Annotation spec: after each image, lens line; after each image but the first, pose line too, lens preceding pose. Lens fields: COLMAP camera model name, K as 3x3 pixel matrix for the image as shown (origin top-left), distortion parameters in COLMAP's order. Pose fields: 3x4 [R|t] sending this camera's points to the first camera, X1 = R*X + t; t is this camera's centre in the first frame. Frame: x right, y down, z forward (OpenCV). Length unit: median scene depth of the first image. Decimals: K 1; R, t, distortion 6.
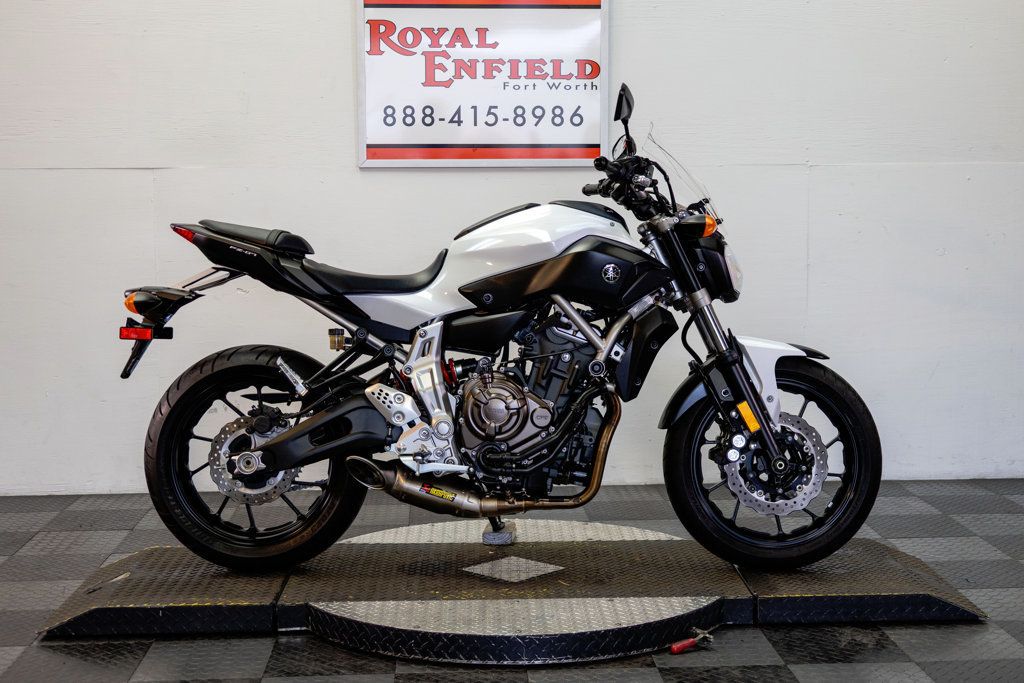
lens RADIAL K [[1496.7, 0, 517.2], [0, 1496.7, 349.4], [0, 0, 1]] dist [0.015150, 0.000000]
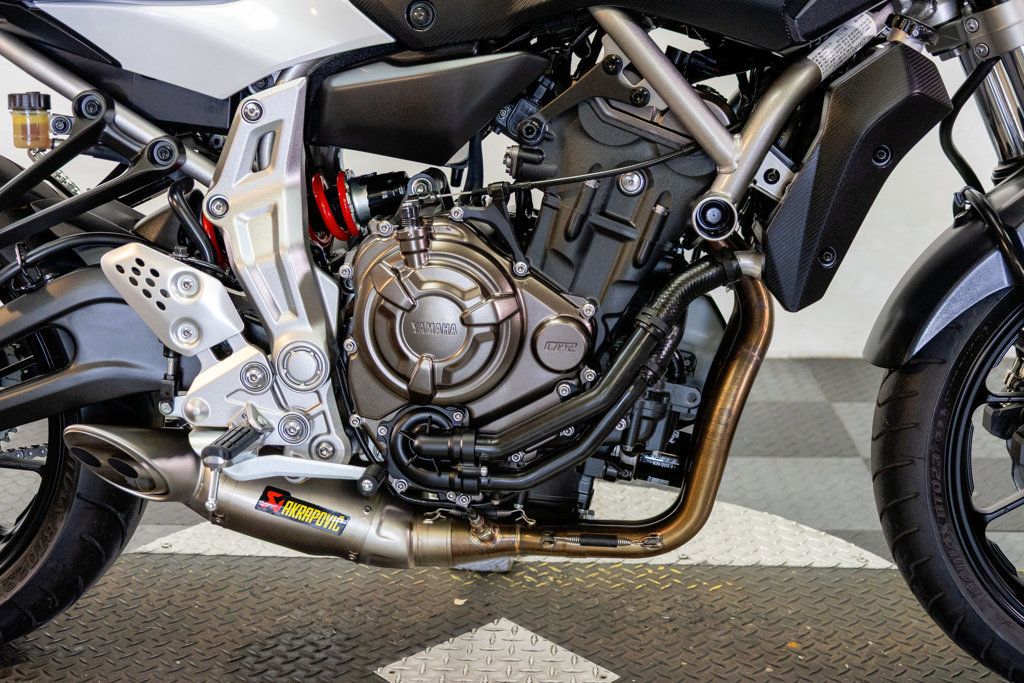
lens RADIAL K [[1496.7, 0, 512.3], [0, 1496.7, 345.8], [0, 0, 1]] dist [0.015150, 0.000000]
pose [[0.996862, 0.027687, -0.074157, 0.030842], [-0.013962, 0.983647, 0.179565, -0.020420], [0.077916, -0.177966, 0.980947, 0.609106]]
